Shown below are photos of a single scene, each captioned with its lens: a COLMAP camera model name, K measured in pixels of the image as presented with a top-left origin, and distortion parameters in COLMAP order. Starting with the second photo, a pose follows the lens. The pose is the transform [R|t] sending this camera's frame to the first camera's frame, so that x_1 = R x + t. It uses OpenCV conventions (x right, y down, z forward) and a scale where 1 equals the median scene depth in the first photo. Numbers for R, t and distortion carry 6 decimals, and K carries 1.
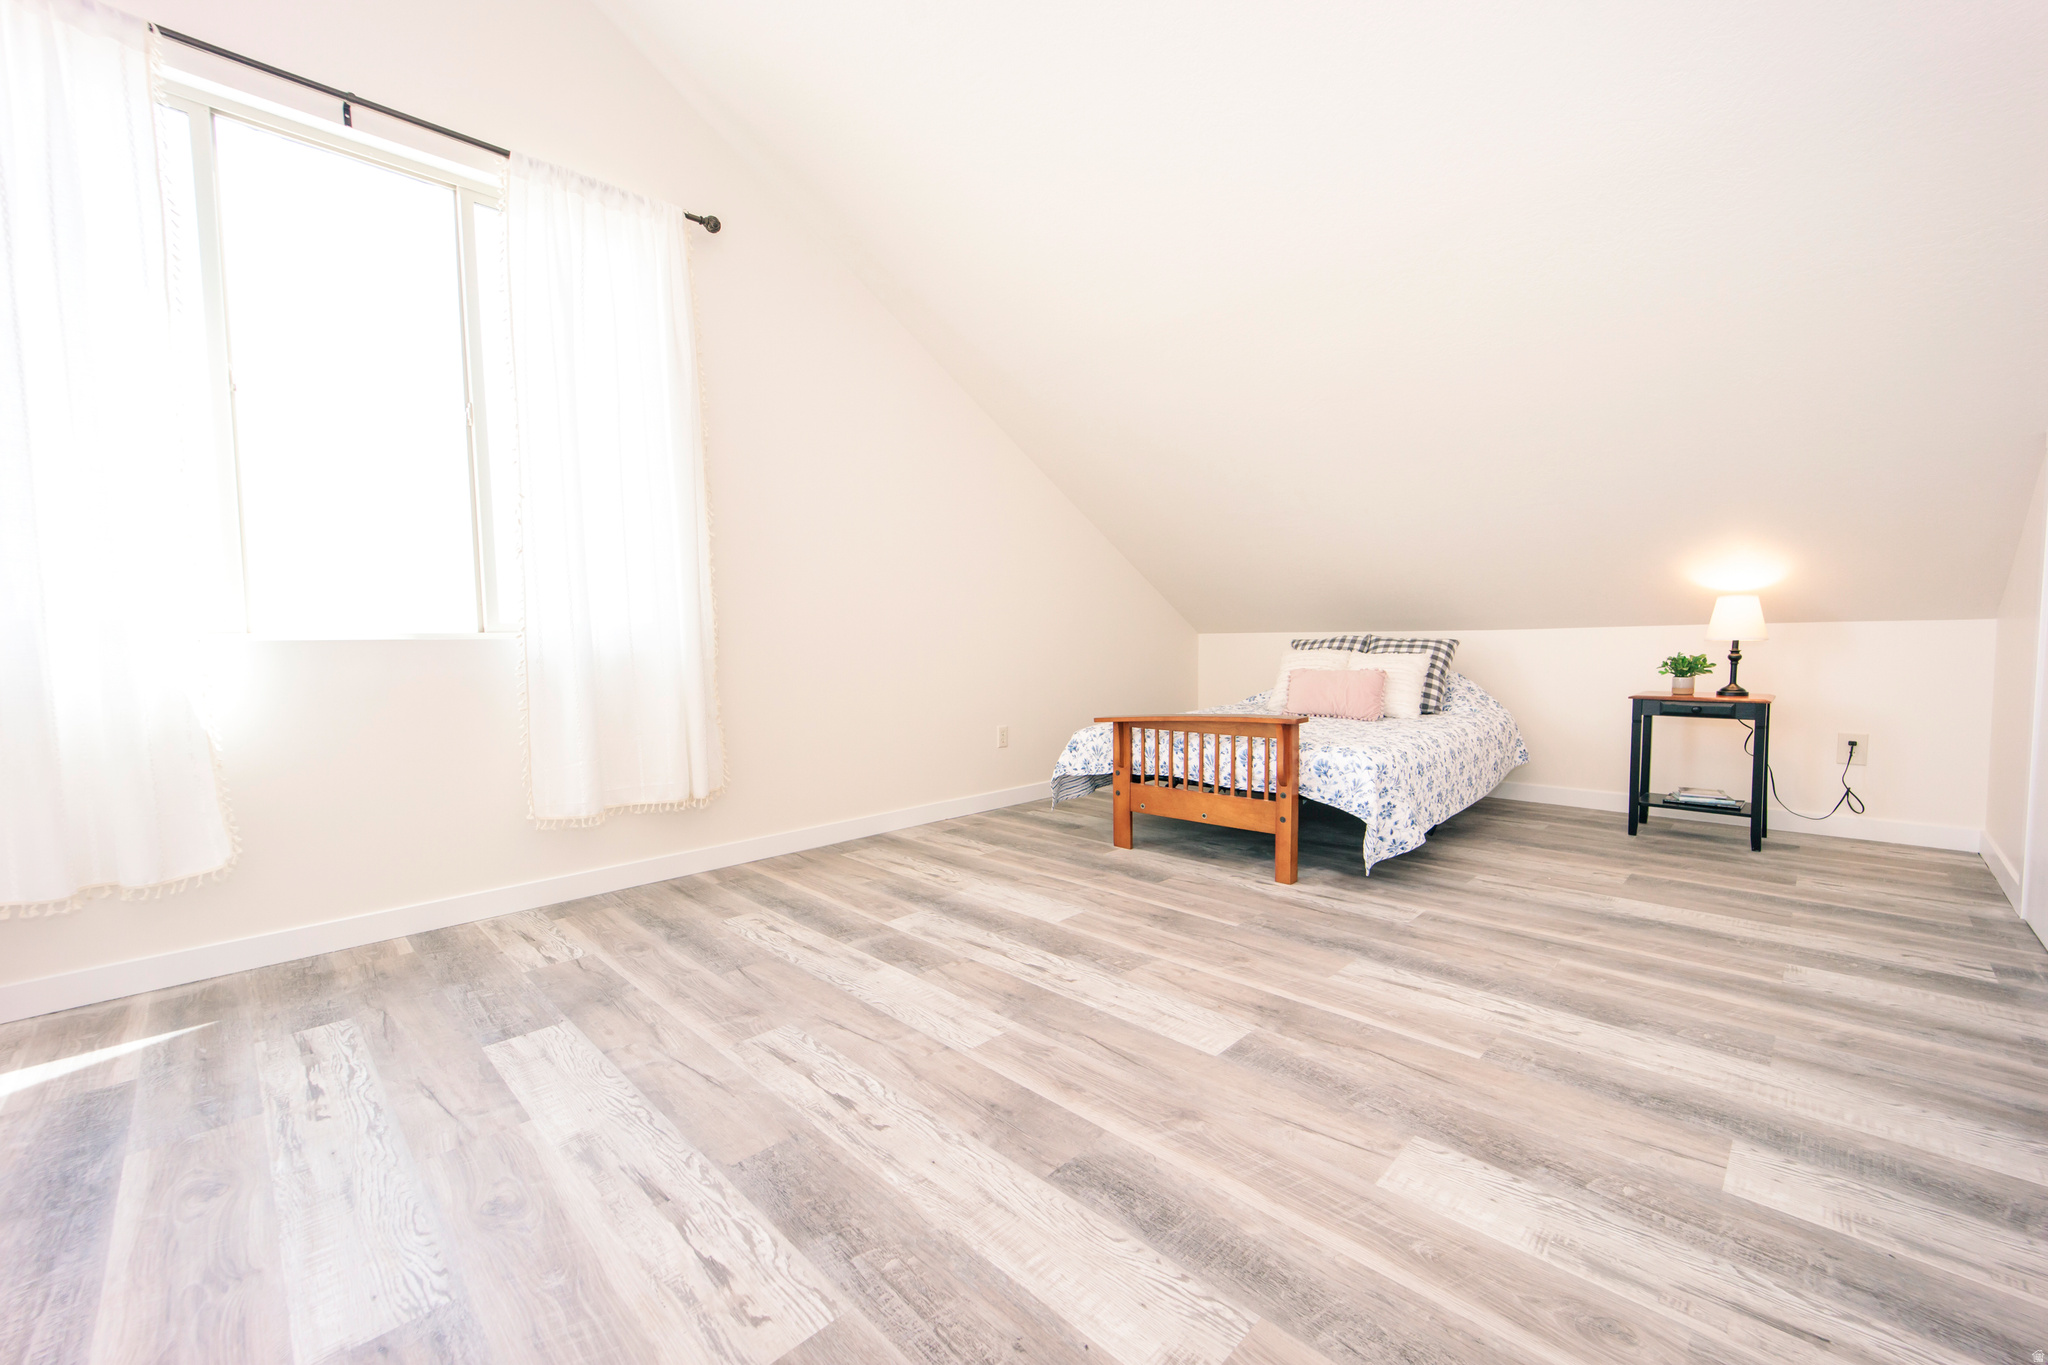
lens RADIAL K [[833.5, 0, 1023.6], [0, 833.5, 687.4], [0, 0, 1]] dist [0.004665, -0.000933]
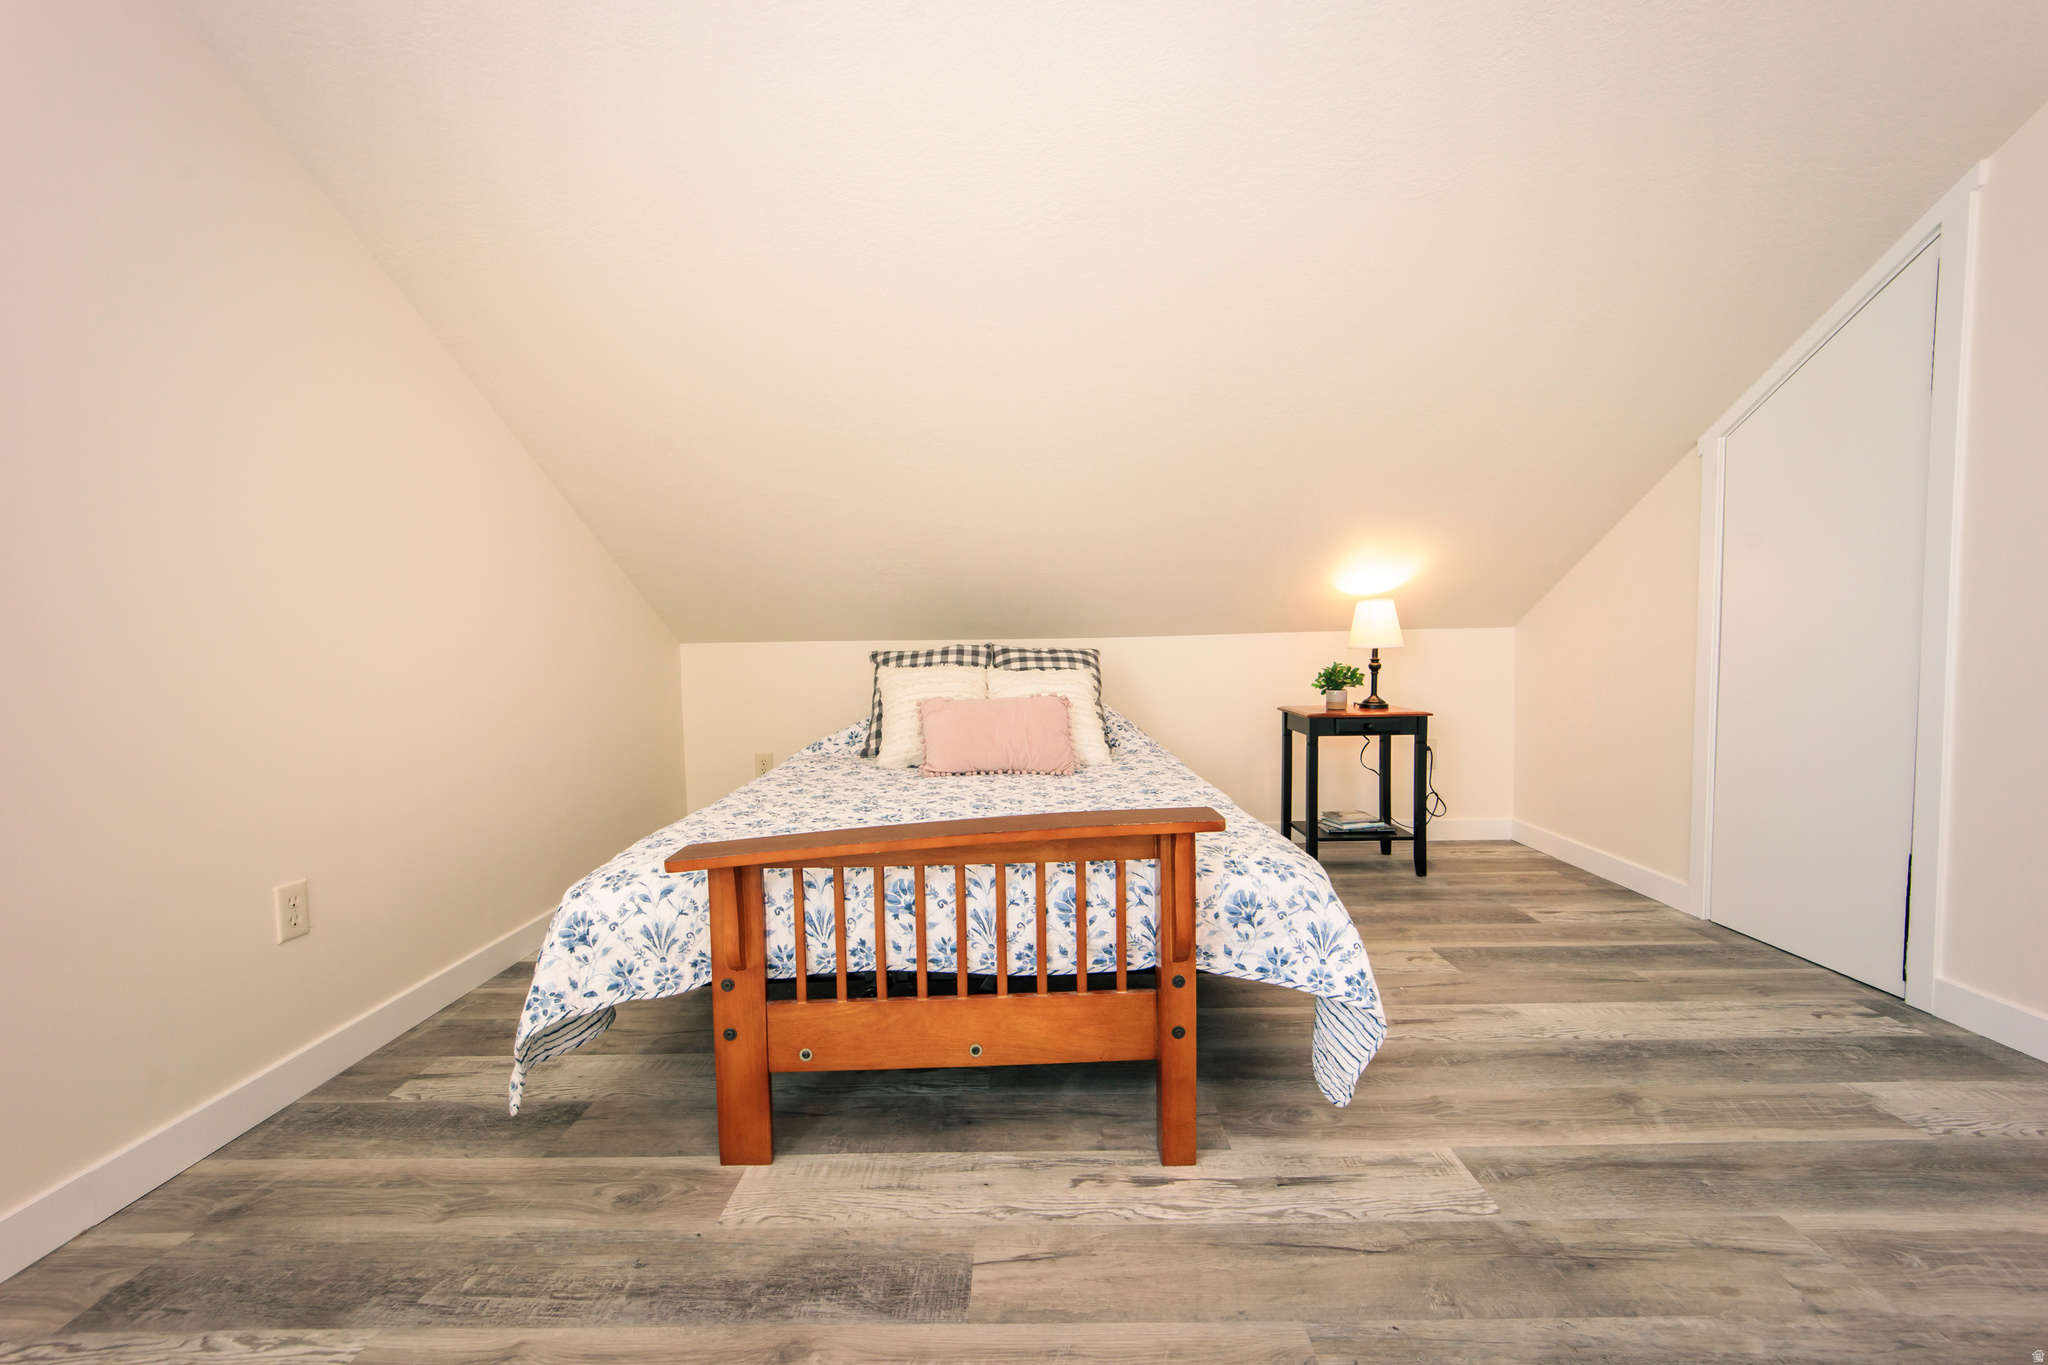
lens RADIAL K [[833.5, 0, 1044.1], [0, 833.5, 693.2], [0, 0, 1]] dist [0.004665, -0.000933]
pose [[0.712607, -0.041326, 0.700345, -0.056713], [0.048231, 0.998788, 0.009862, -0.035838], [-0.699903, 0.026751, 0.713737, 0.640455]]
